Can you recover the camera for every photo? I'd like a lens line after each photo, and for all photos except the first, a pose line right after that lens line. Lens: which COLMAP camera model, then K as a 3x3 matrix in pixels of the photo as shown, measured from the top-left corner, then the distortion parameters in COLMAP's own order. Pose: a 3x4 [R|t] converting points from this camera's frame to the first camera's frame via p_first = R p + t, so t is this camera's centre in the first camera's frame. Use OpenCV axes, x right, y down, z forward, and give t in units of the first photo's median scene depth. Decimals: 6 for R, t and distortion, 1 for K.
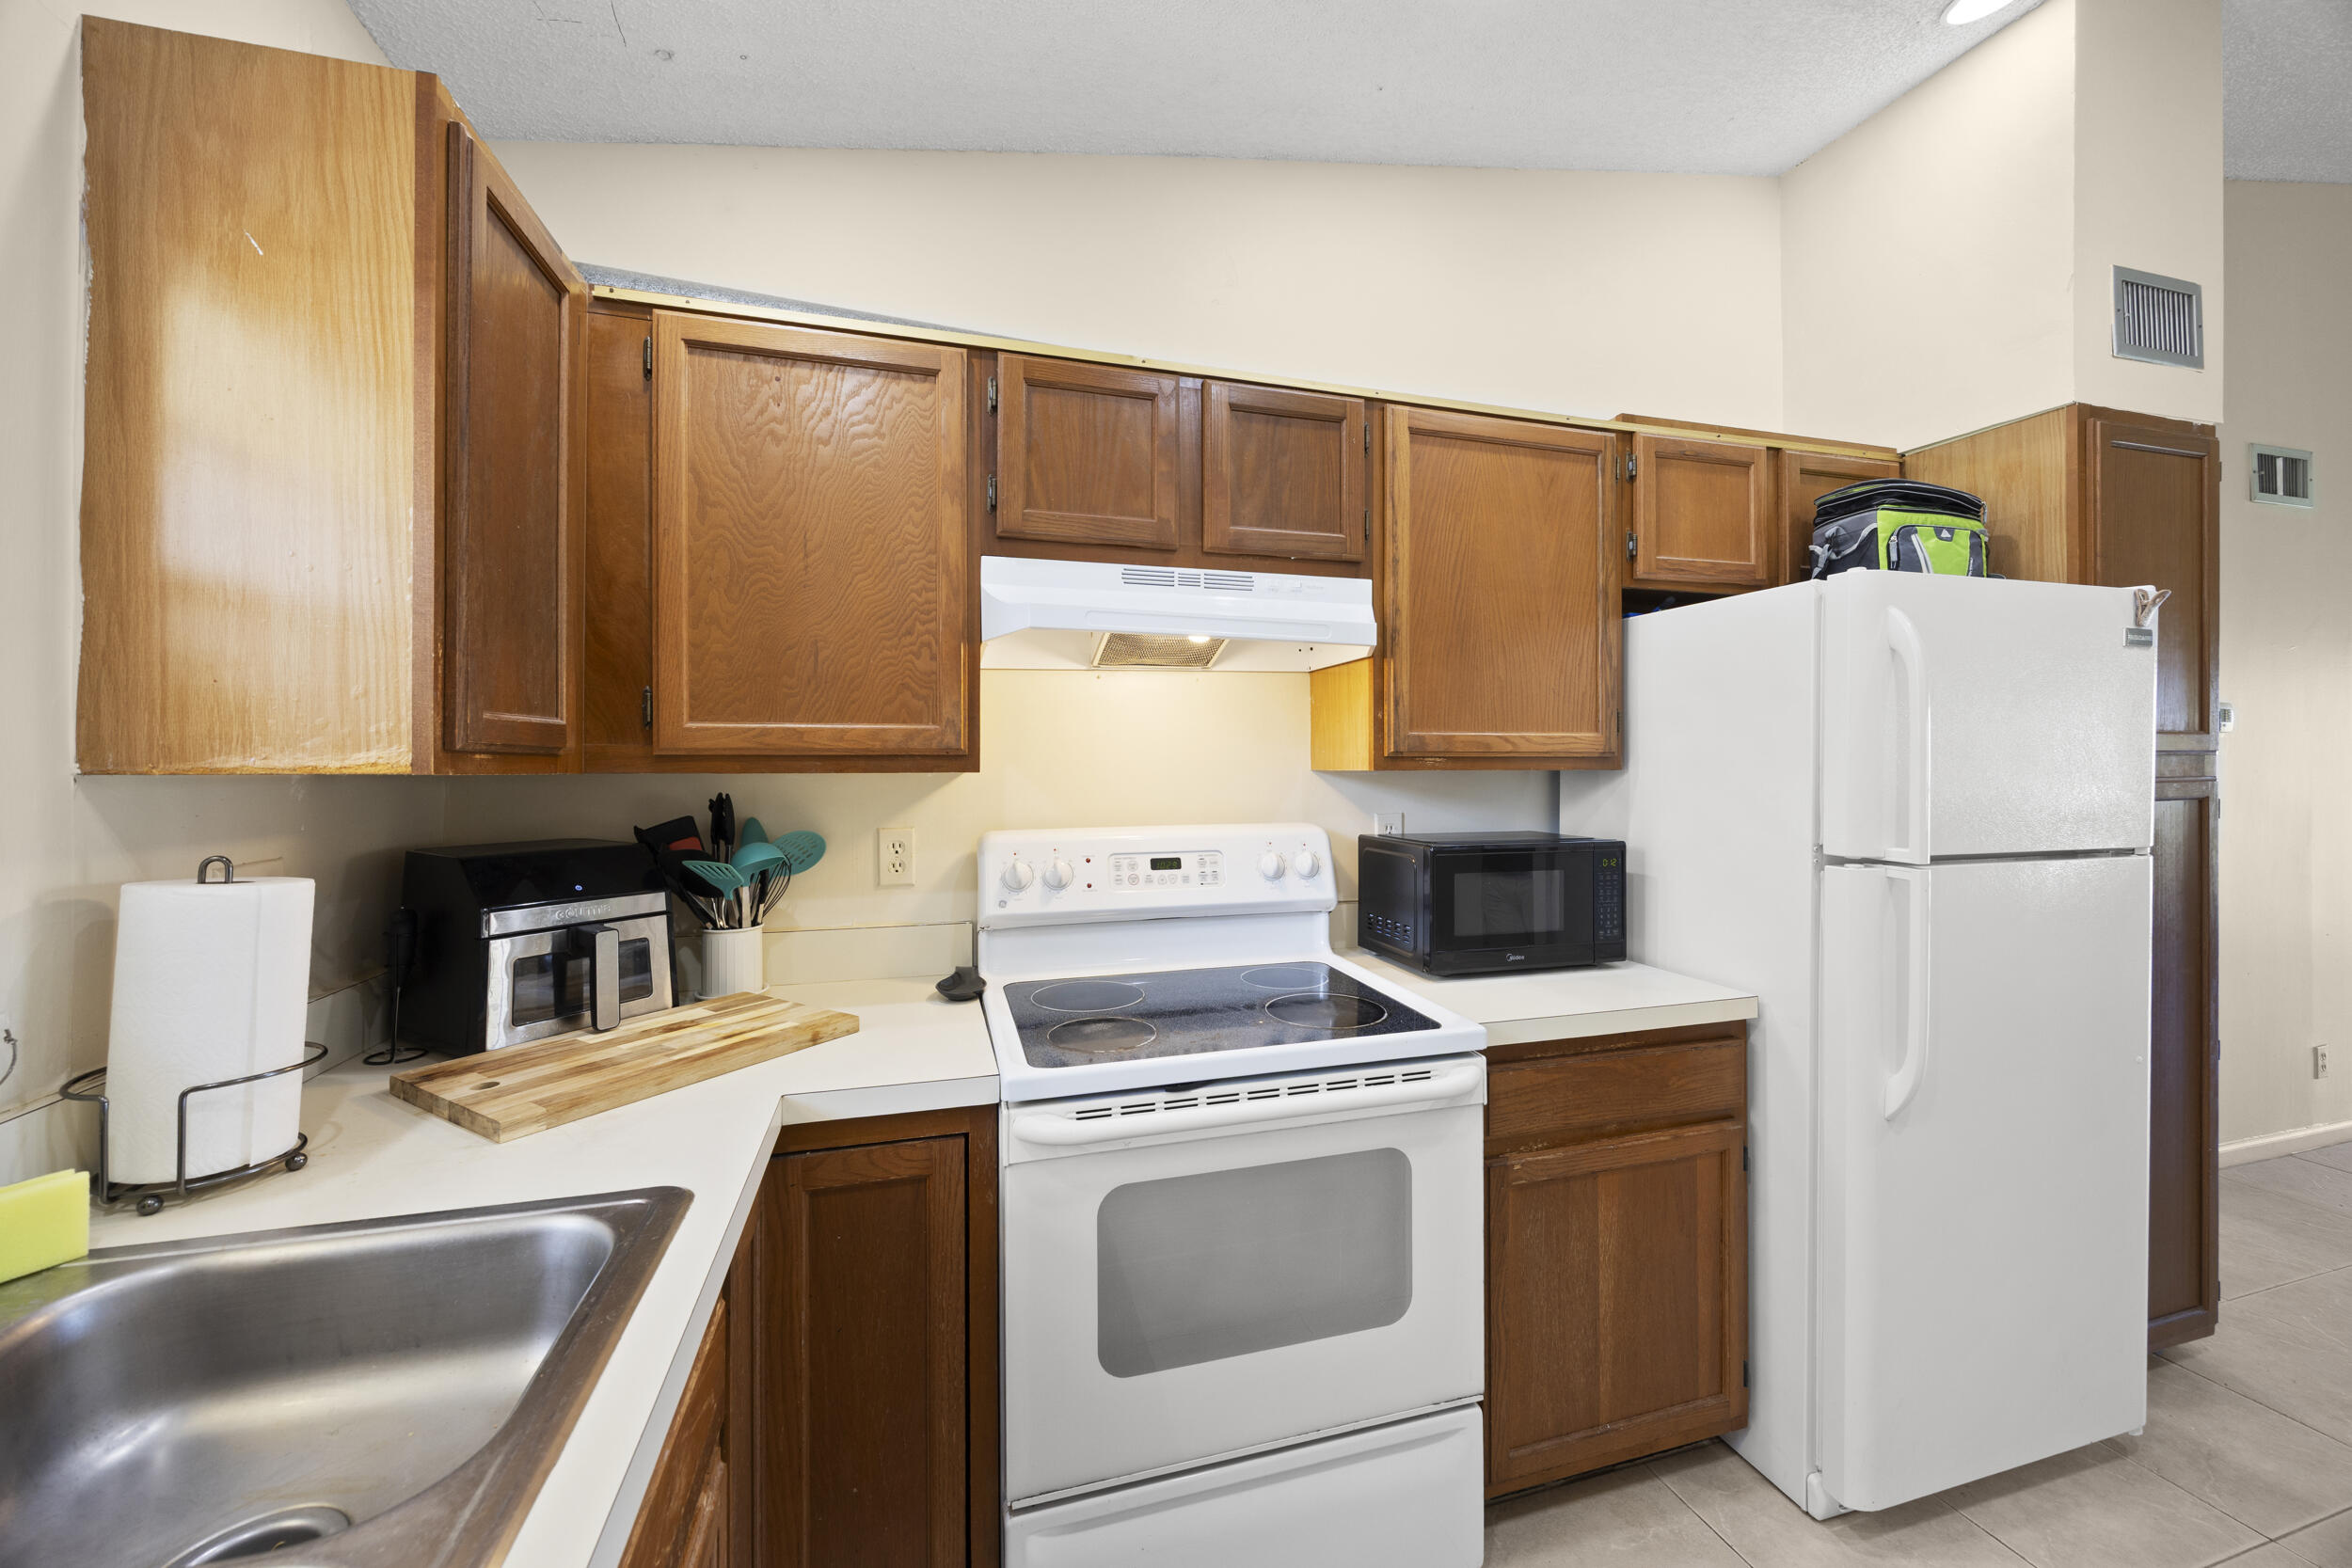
lens RADIAL K [[898.7, 0, 1181.3], [0, 898.7, 772.2], [0, 0, 1]] dist [-0.003719, 0.001165]
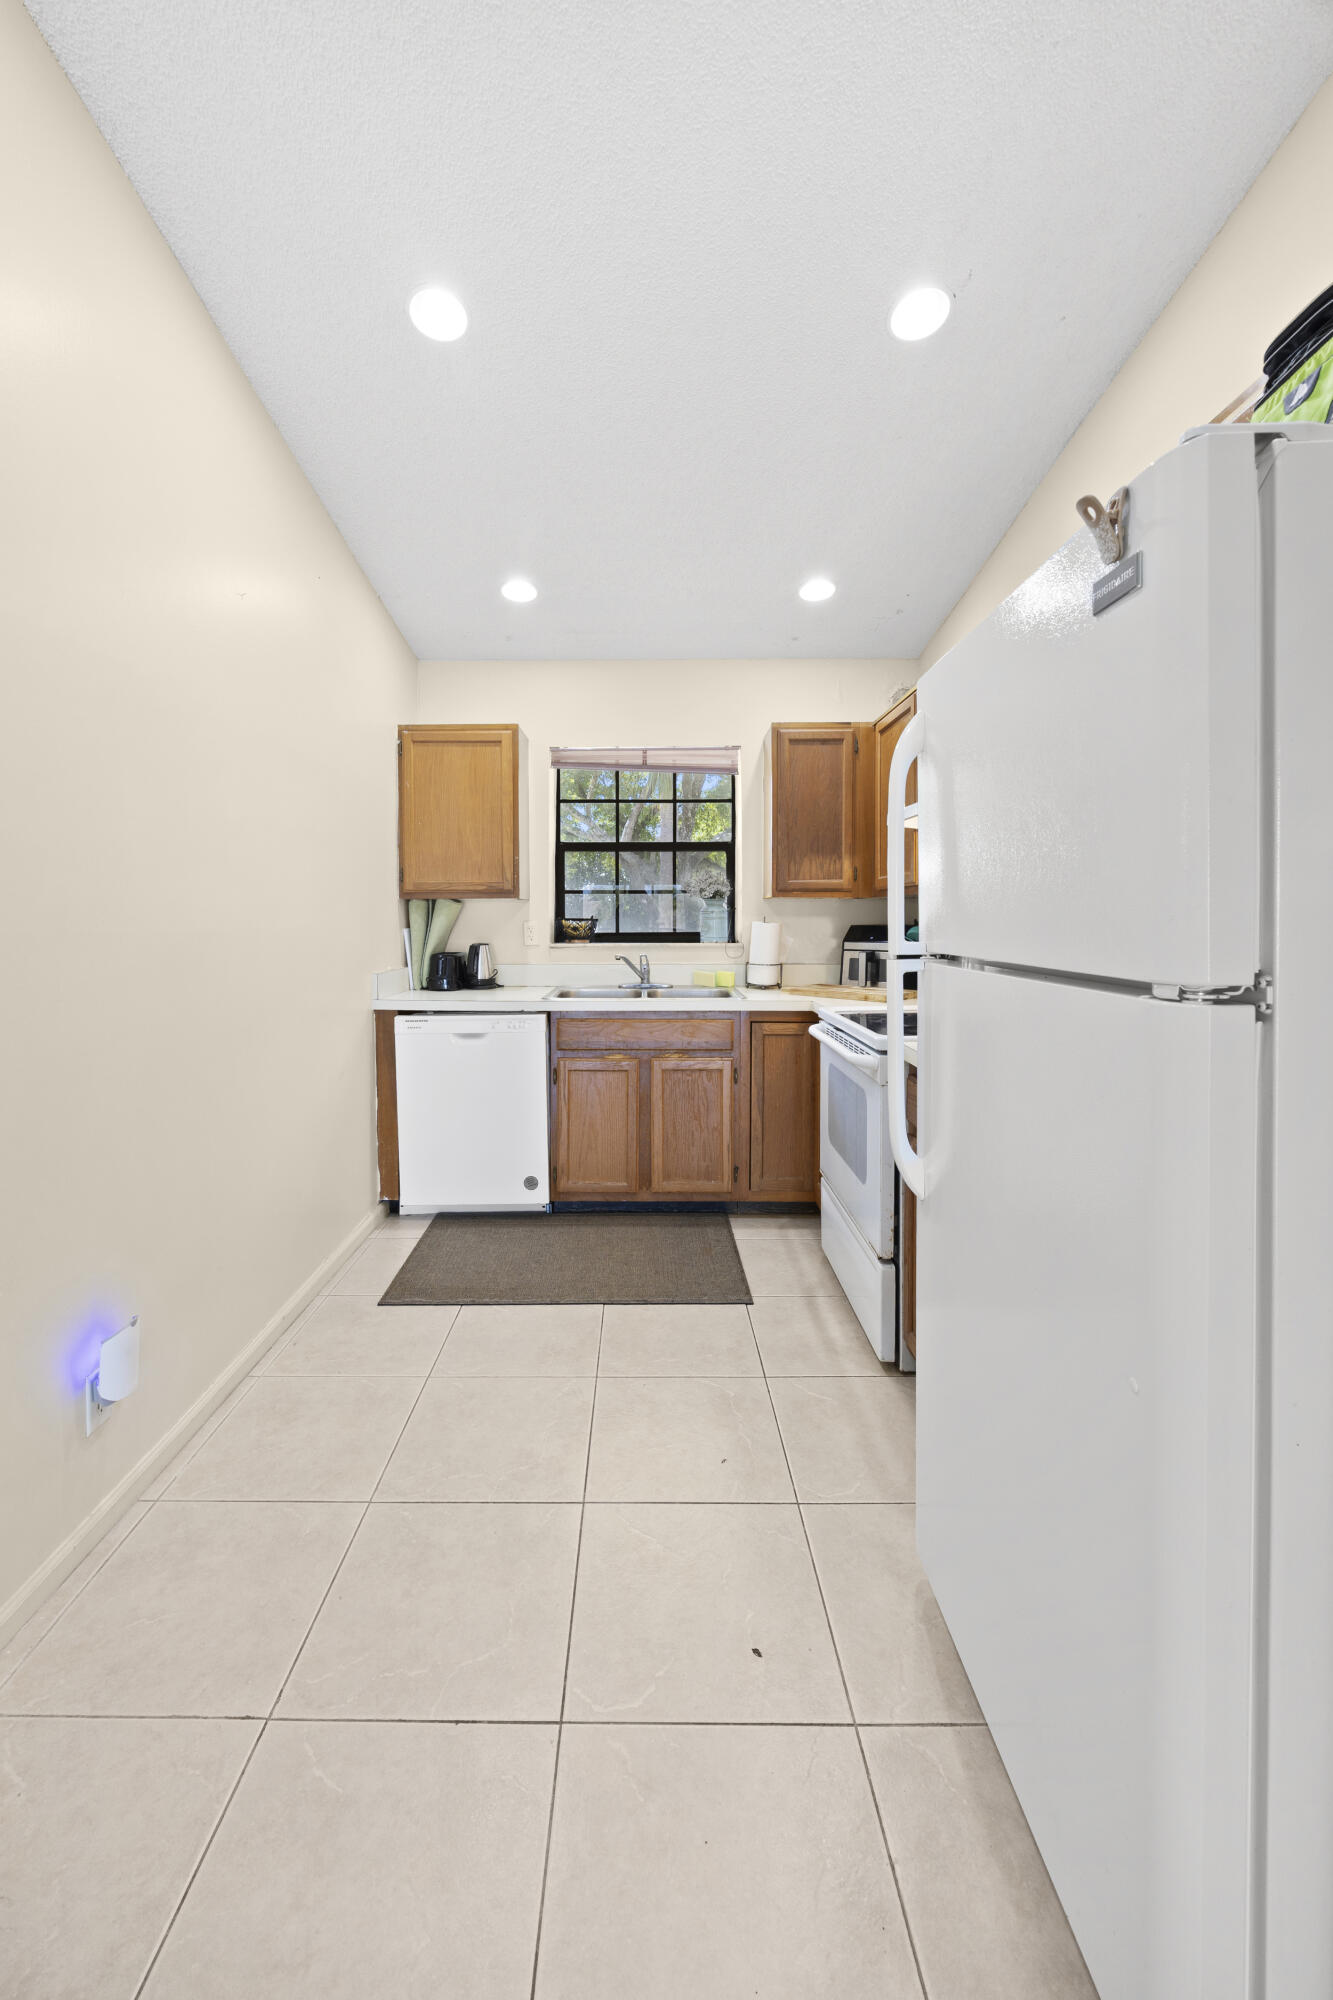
lens RADIAL K [[764.3, 0, 615.1], [0, 764.3, 934.5], [0, 0, 1]] dist [-0.003719, 0.001165]
pose [[-0.305111, 0.025878, -0.951965, 1.658738], [-0.002527, 0.999605, 0.027983, 0.047006], [0.952313, 0.010943, -0.304925, 0.853760]]
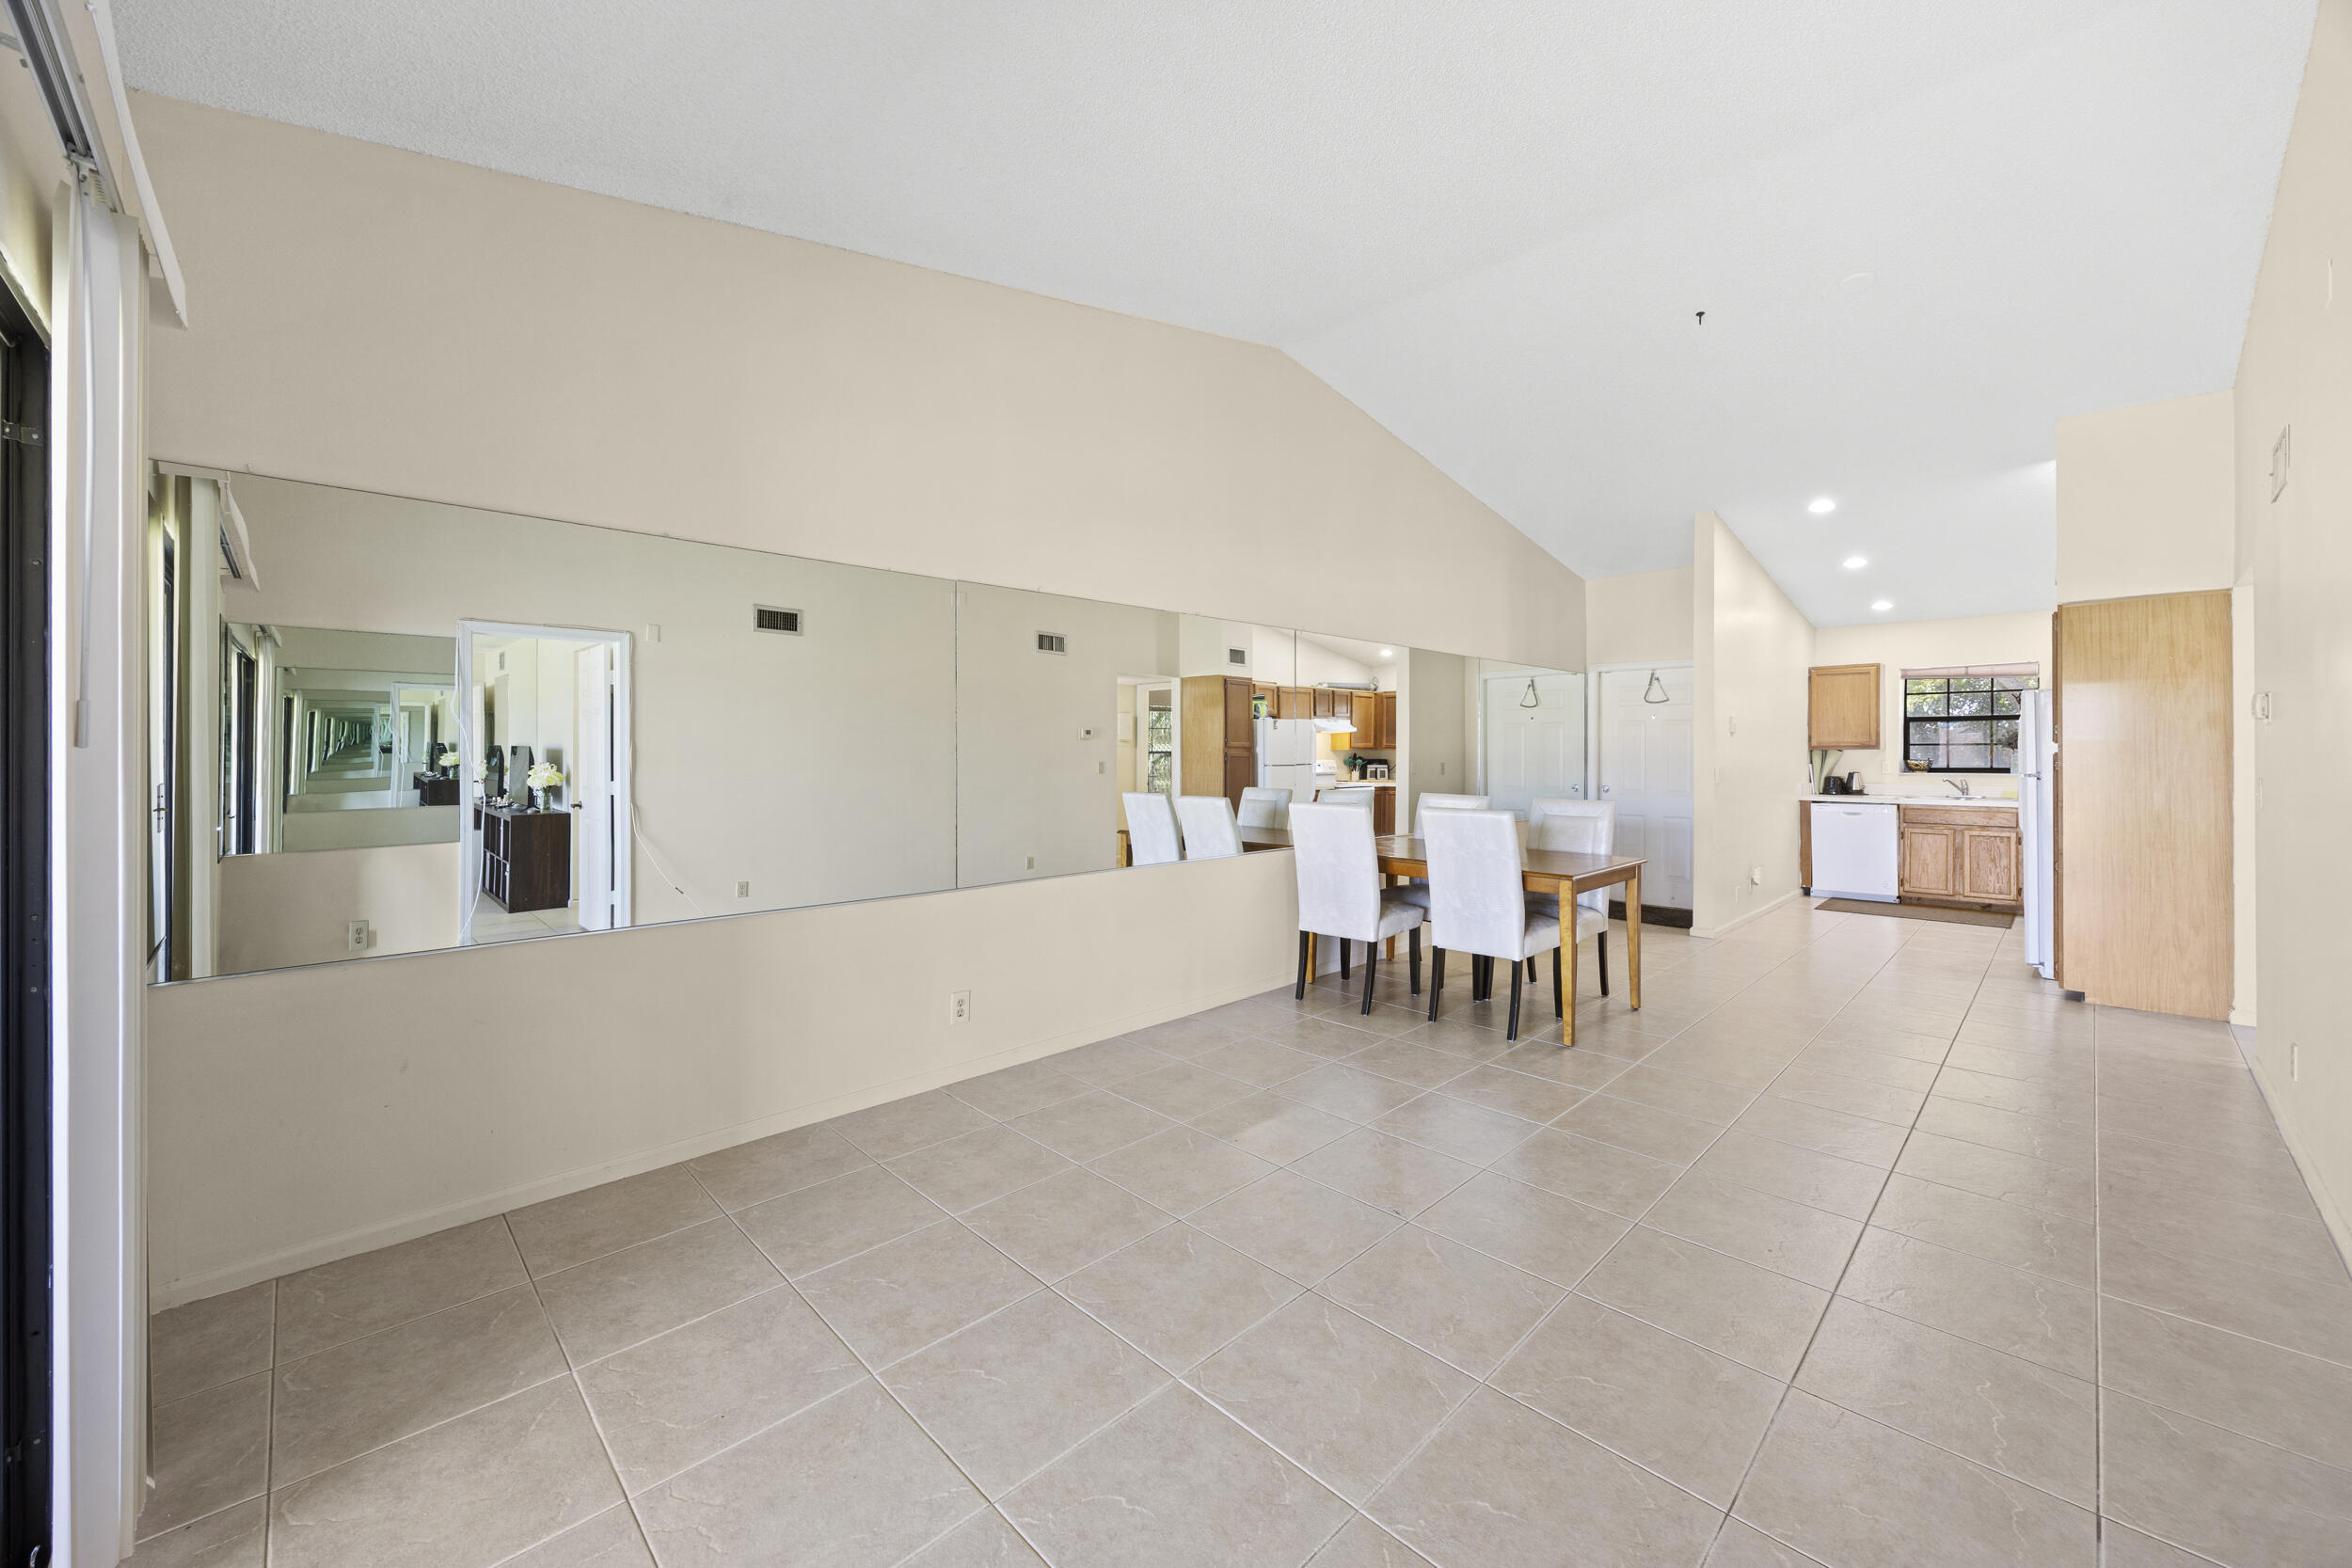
lens RADIAL K [[898.7, 0, 1186.5], [0, 898.7, 760.4], [0, 0, 1]] dist [-0.003719, 0.001165]
pose [[-0.877733, 0.011208, -0.479019, 5.642945], [0.004636, 0.999878, 0.014899, -0.028808], [0.479128, 0.010856, -0.877678, 2.546526]]
